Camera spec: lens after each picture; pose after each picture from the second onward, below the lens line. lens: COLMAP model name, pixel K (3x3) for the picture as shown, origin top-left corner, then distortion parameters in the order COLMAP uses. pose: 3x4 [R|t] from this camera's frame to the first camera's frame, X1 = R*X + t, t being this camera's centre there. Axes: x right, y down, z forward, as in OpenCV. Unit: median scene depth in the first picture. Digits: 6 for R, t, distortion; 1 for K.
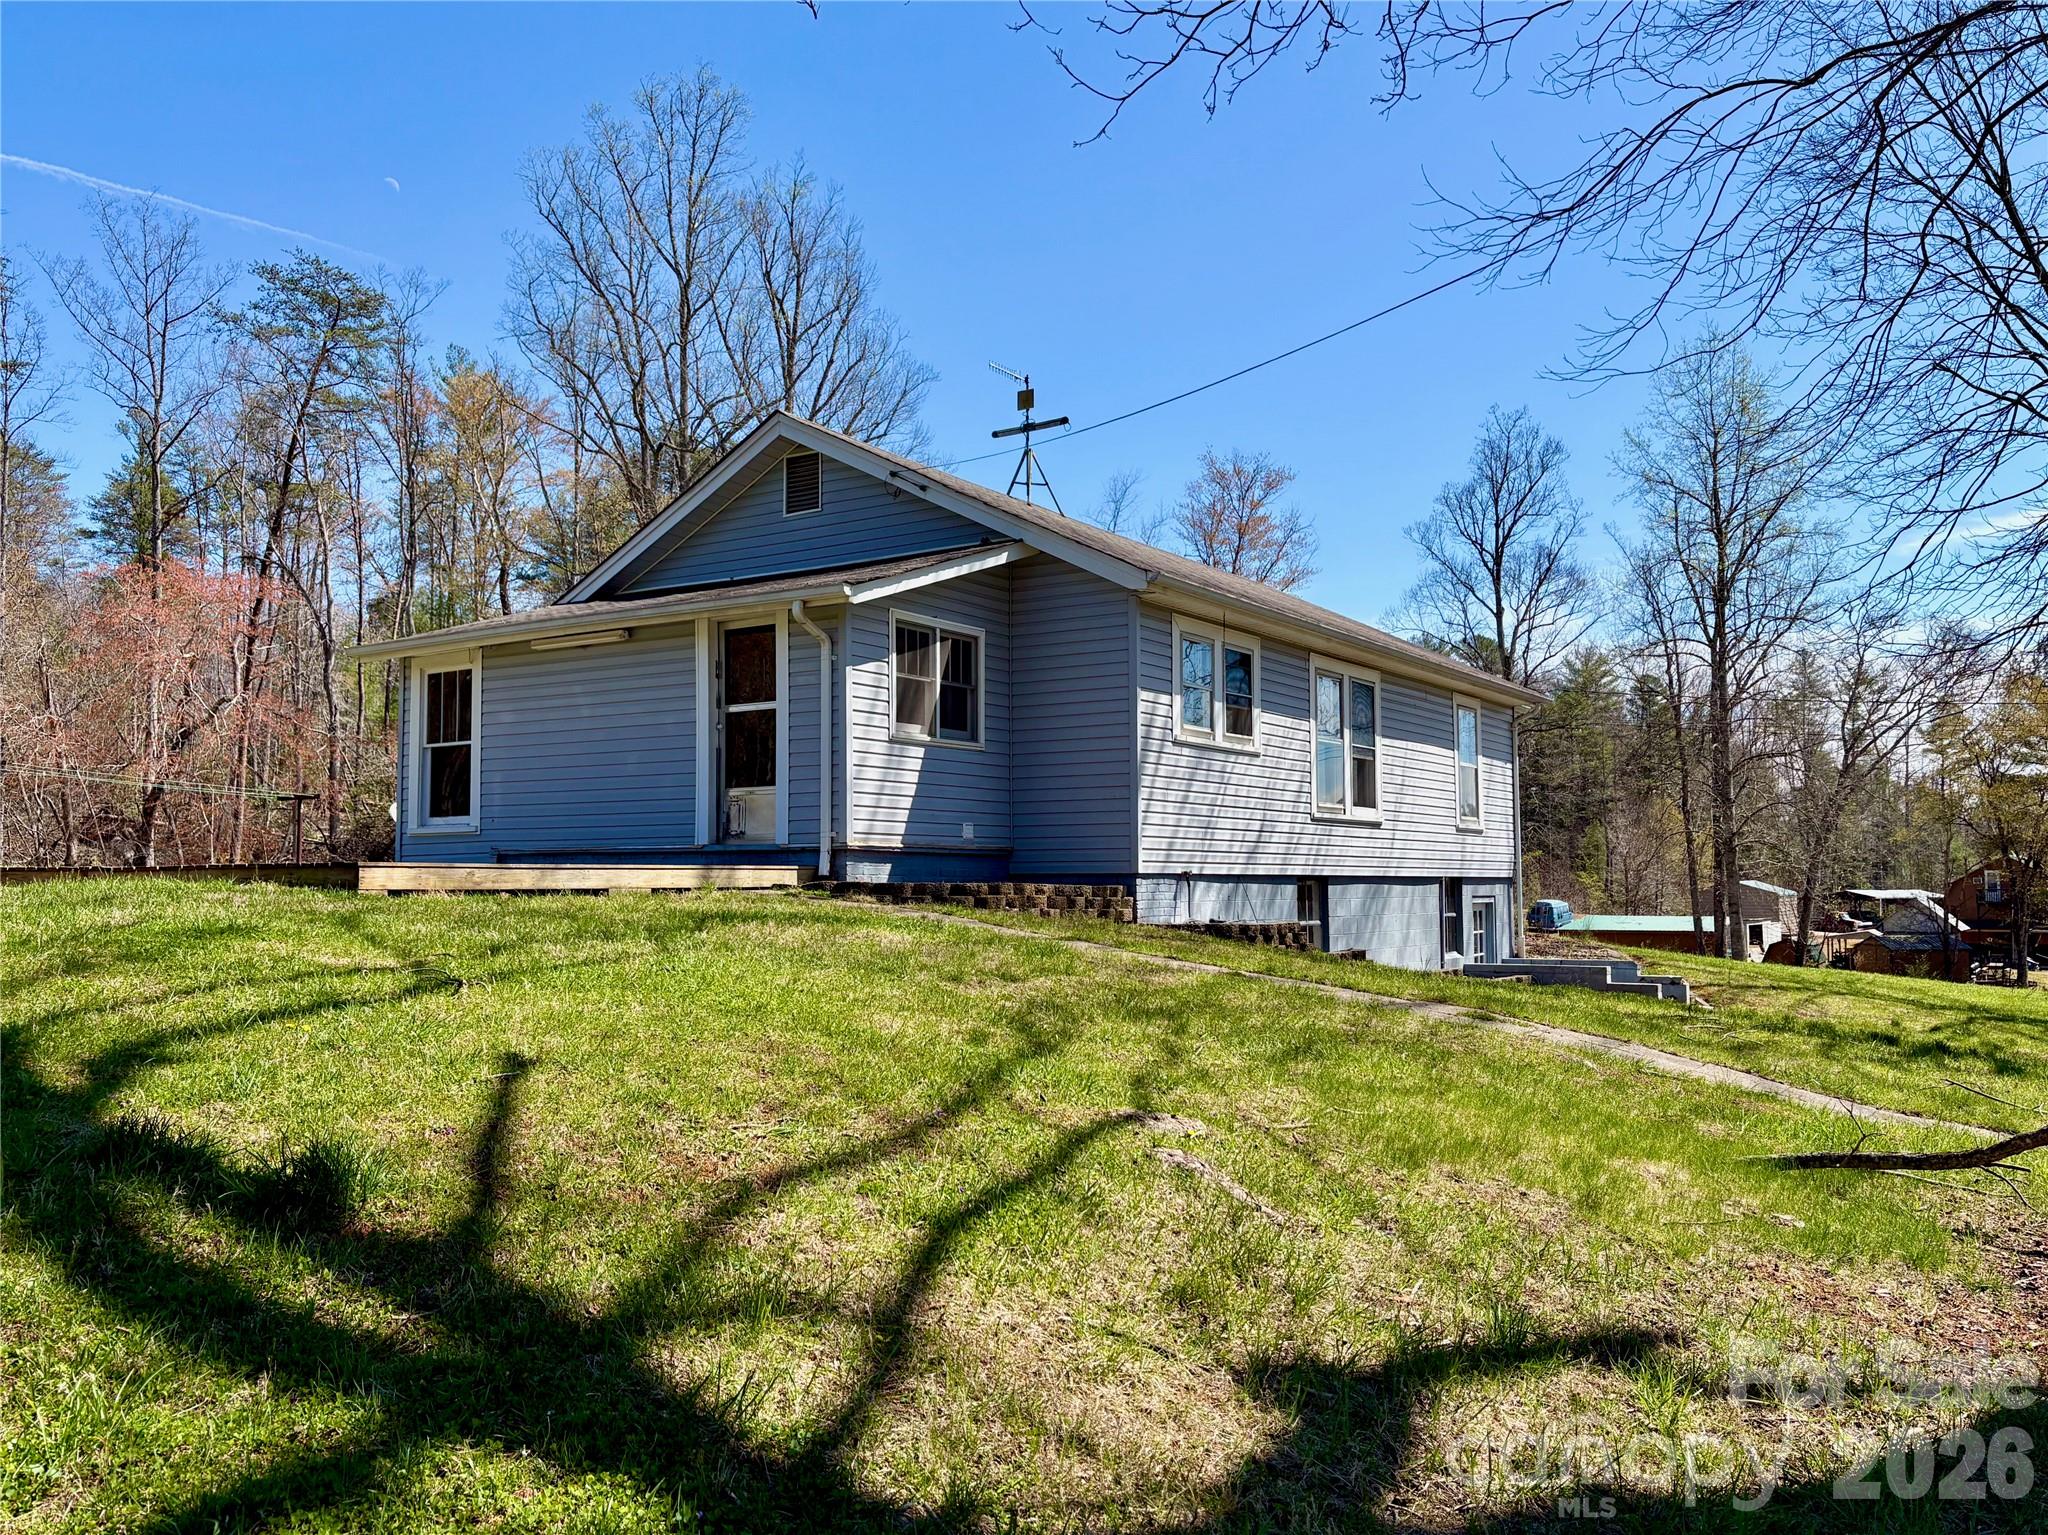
lens RADIAL K [[1604.1, 0, 1015.4], [0, 1604.1, 770.7], [0, 0, 1]] dist [0.105288, -0.119482]
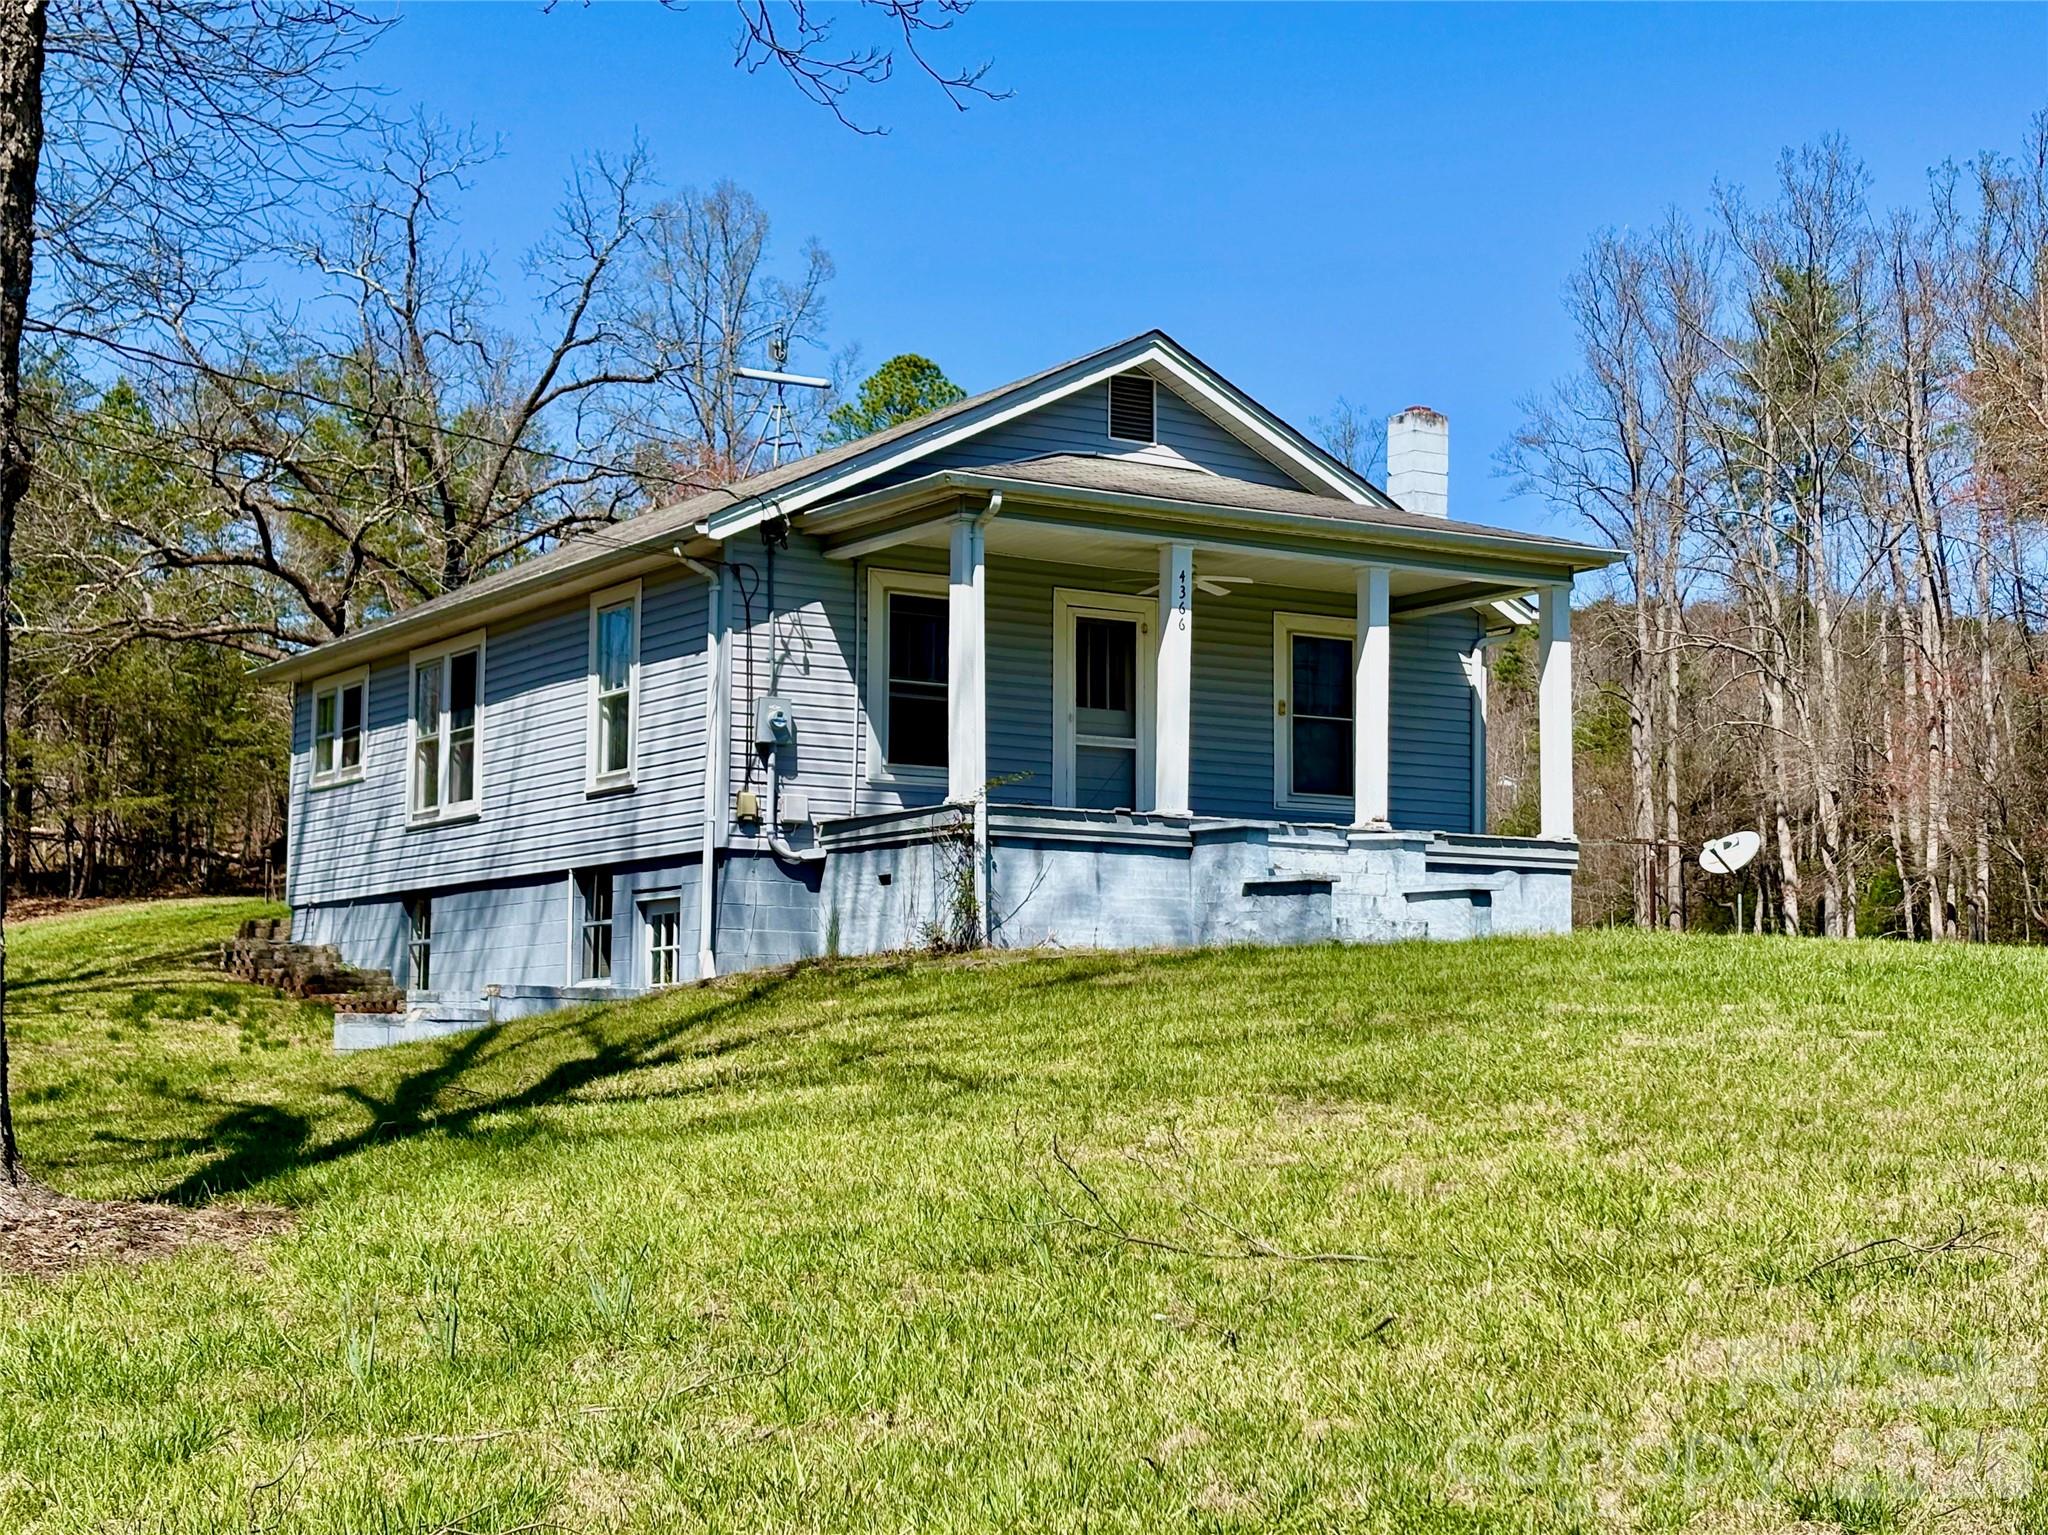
lens RADIAL K [[3202.3, 0, 1024.0], [0, 3202.3, 767.5], [0, 0, 1]] dist [0.120352, -0.071479]
pose [[-0.398910, -0.097163, -0.911828, 1.719014], [0.052023, 0.990371, -0.128291, 0.248332], [0.915513, -0.098613, -0.390014, 2.029560]]
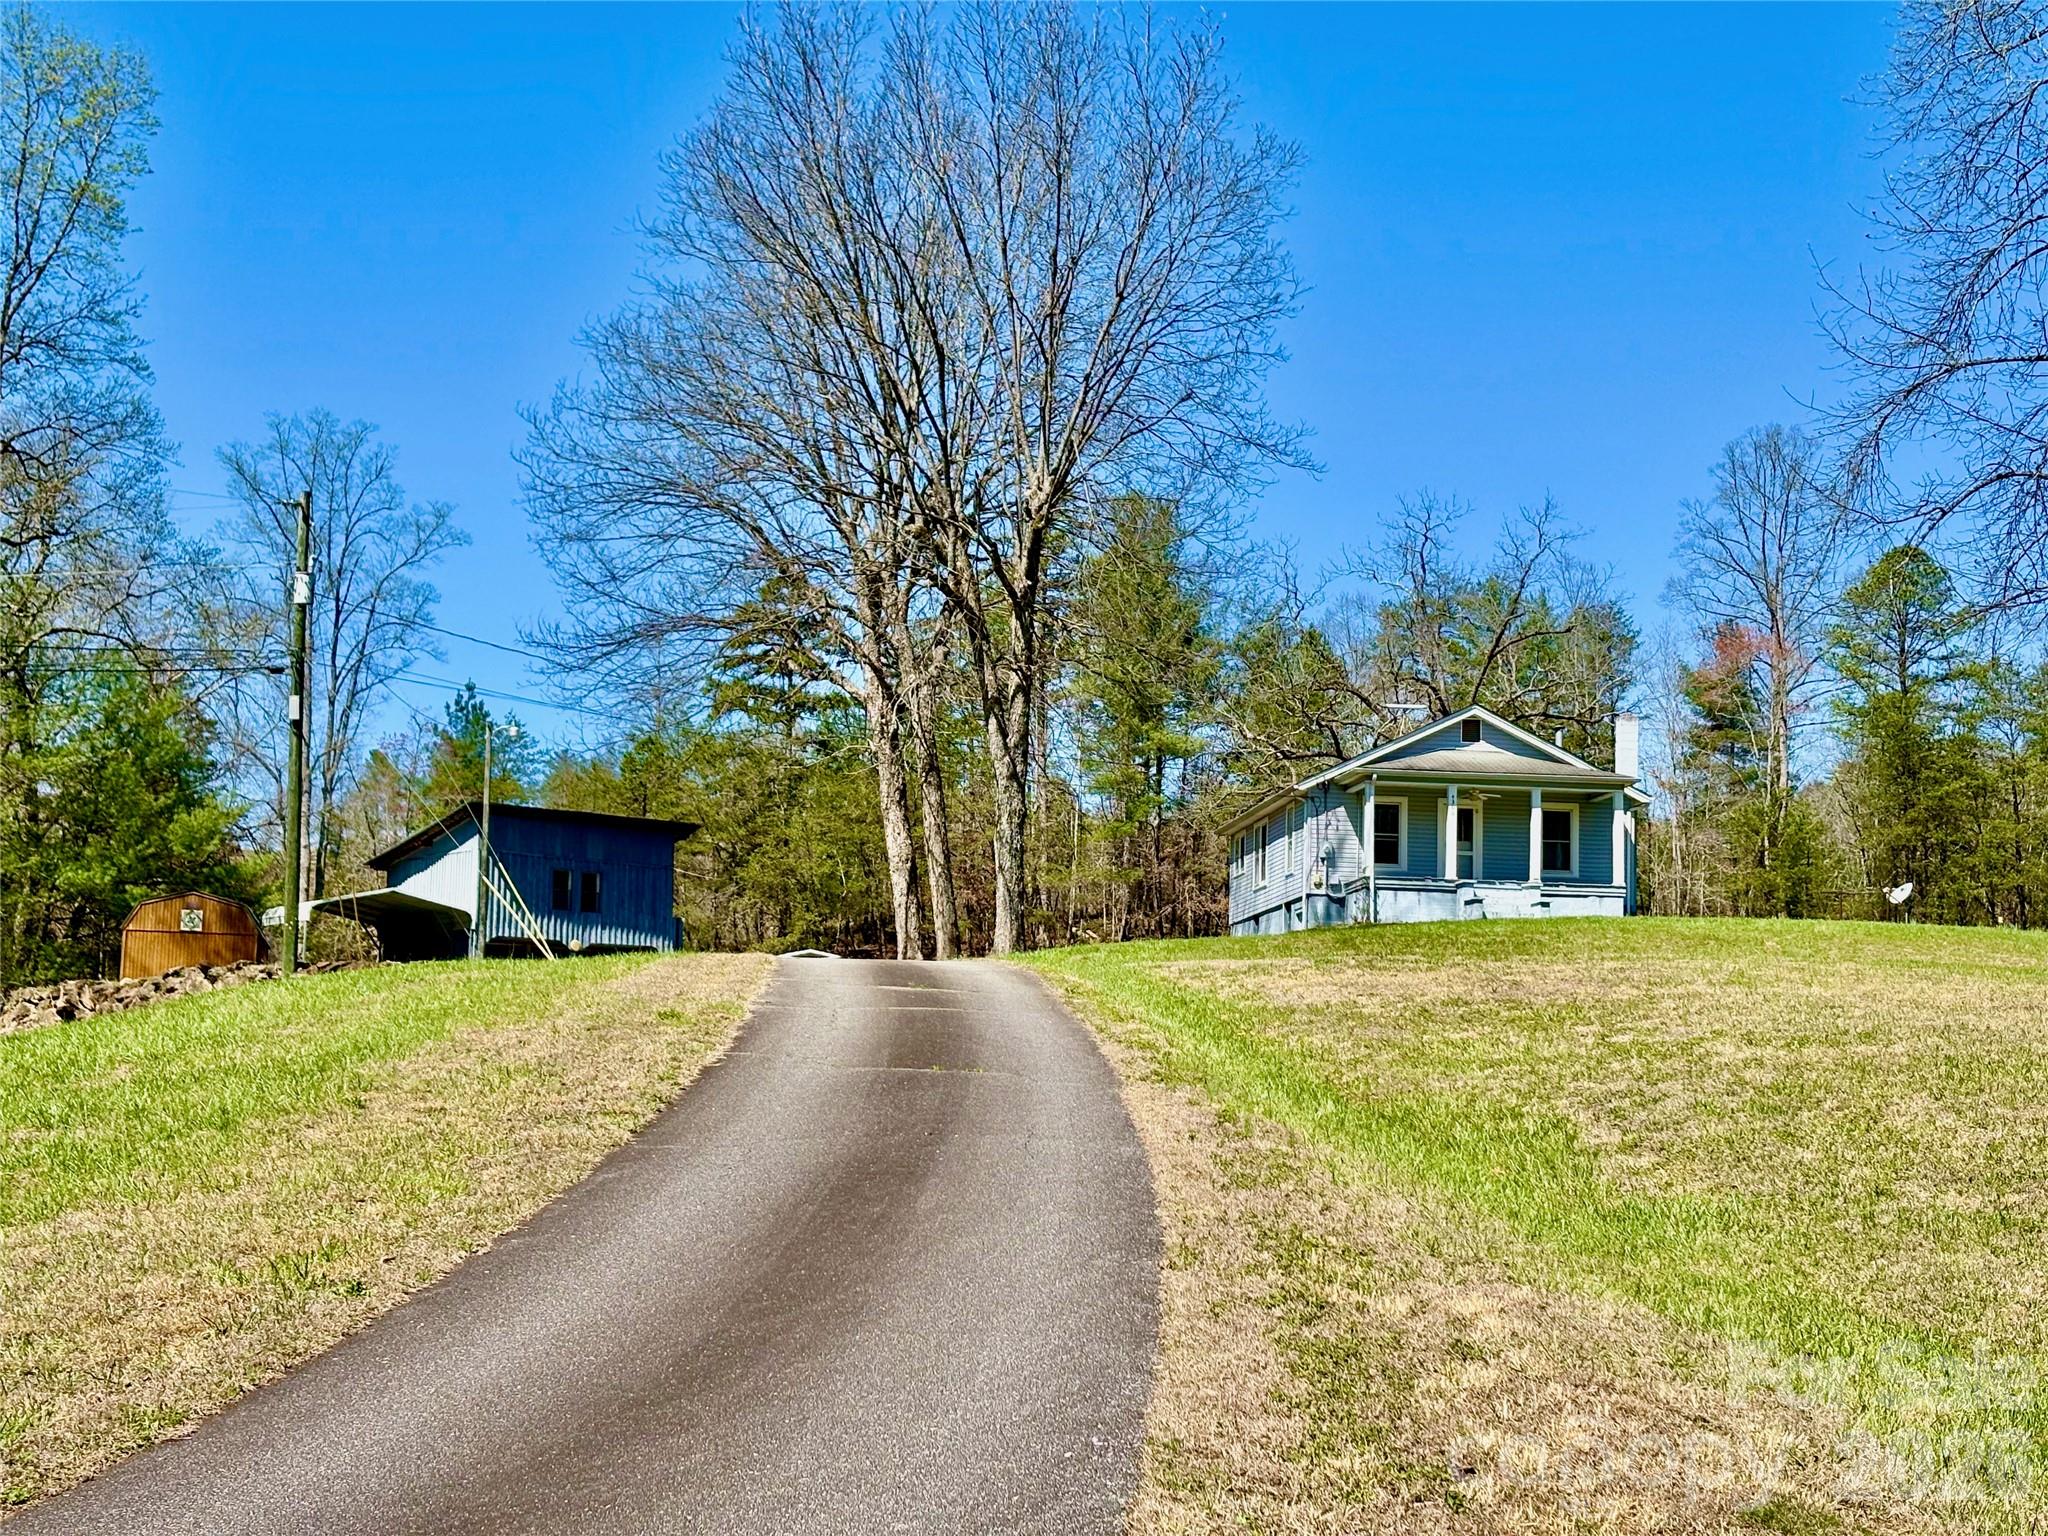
lens RADIAL K [[3202.3, 0, 1024.0], [0, 3202.3, 768.0], [0, 0, 1]] dist [0.120352, -0.071479]
pose [[-0.757502, -0.093911, -0.646043, 3.582390], [0.020446, 0.985701, -0.167257, 0.648107], [0.652513, -0.139906, -0.744750, 4.381140]]
